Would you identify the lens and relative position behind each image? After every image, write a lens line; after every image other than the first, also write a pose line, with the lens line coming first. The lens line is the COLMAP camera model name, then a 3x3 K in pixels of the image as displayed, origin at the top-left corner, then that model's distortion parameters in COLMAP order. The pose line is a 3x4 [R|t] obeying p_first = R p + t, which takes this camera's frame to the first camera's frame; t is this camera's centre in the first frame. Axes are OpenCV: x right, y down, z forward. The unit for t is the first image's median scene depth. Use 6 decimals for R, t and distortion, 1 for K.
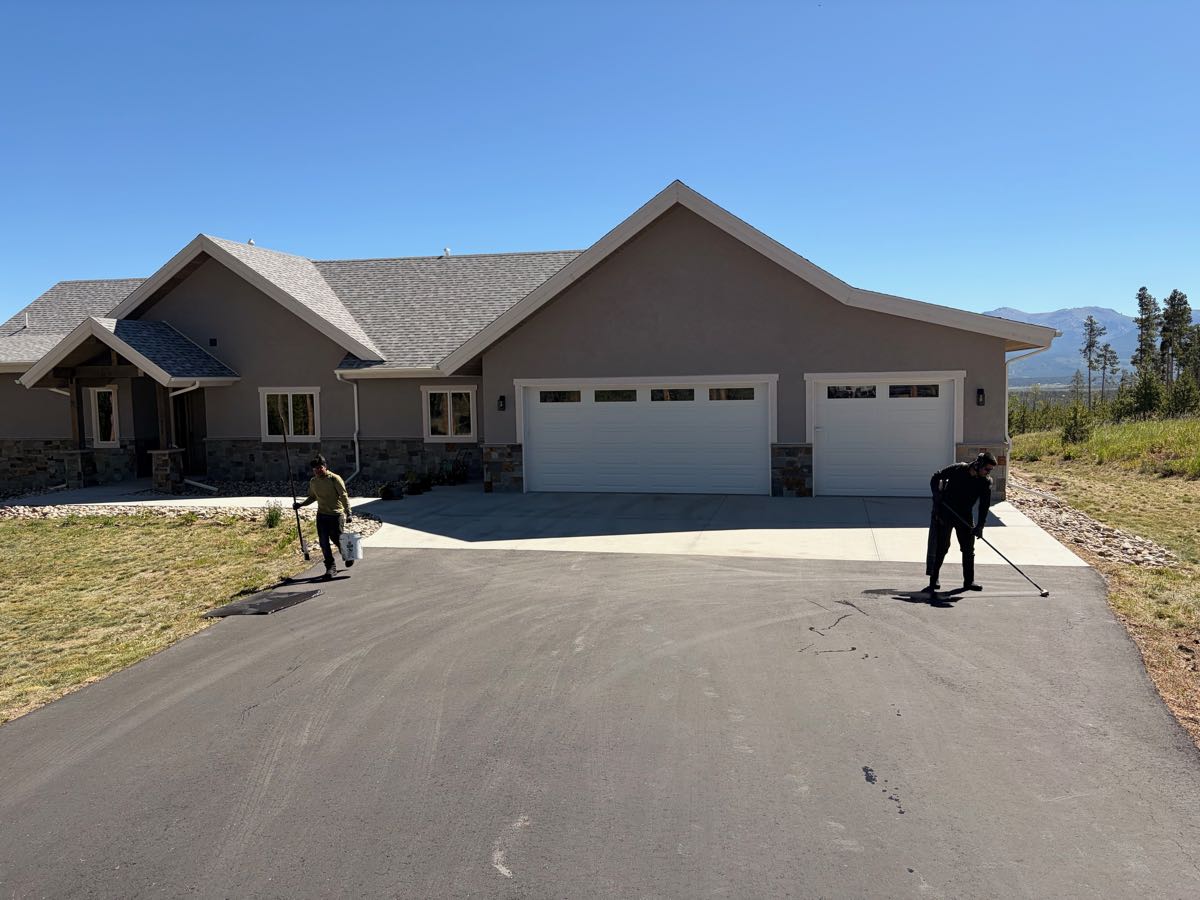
lens RADIAL K [[959.2, 0, 600.0], [0, 959.2, 450.0], [0, 0, 1]] dist [-0.007073, -0.001208]
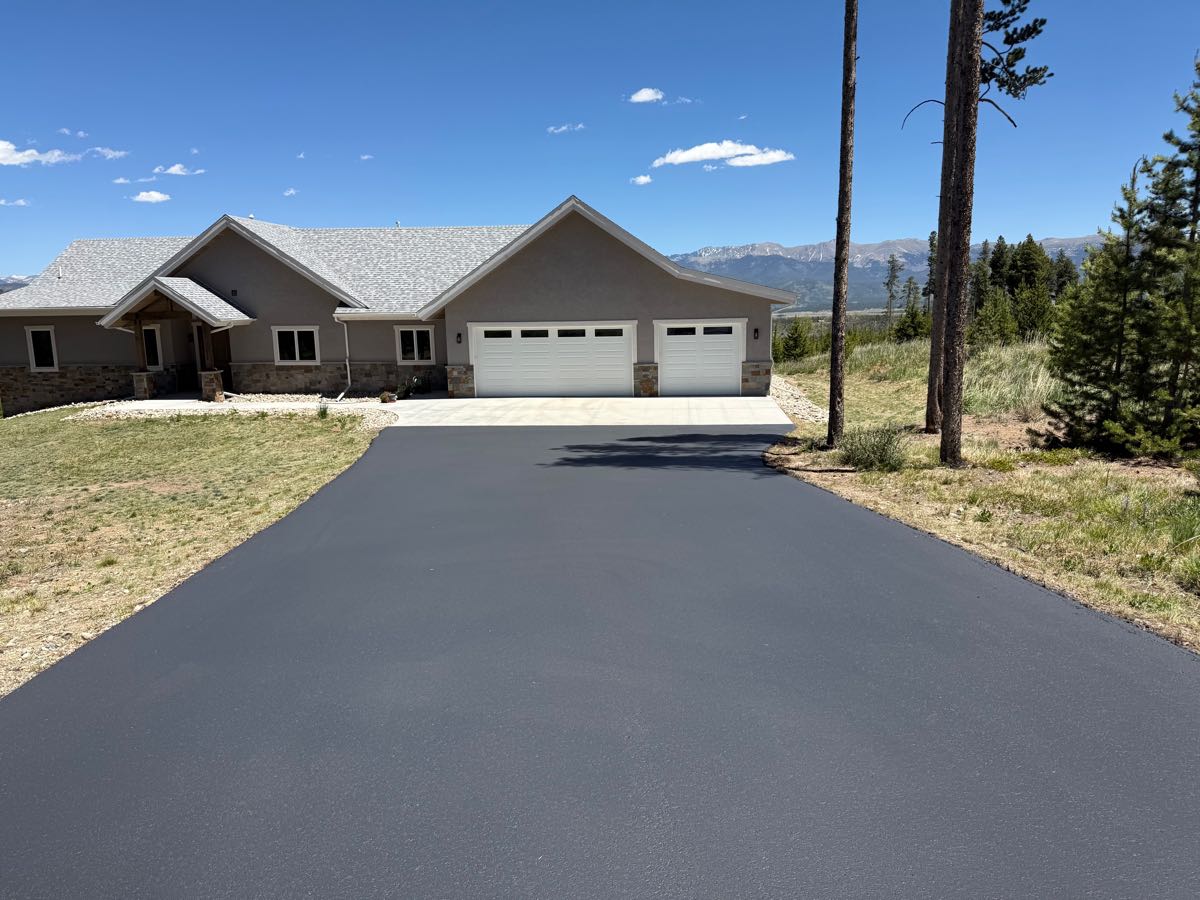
lens RADIAL K [[839.0, 0, 600.0], [0, 839.0, 450.0], [0, 0, 1]] dist [0.007816, -0.000951]
pose [[0.990498, -0.022787, 0.135628, -0.055000], [0.009676, 0.995281, 0.096553, 0.000627], [-0.137188, -0.094323, 0.986044, -0.305781]]
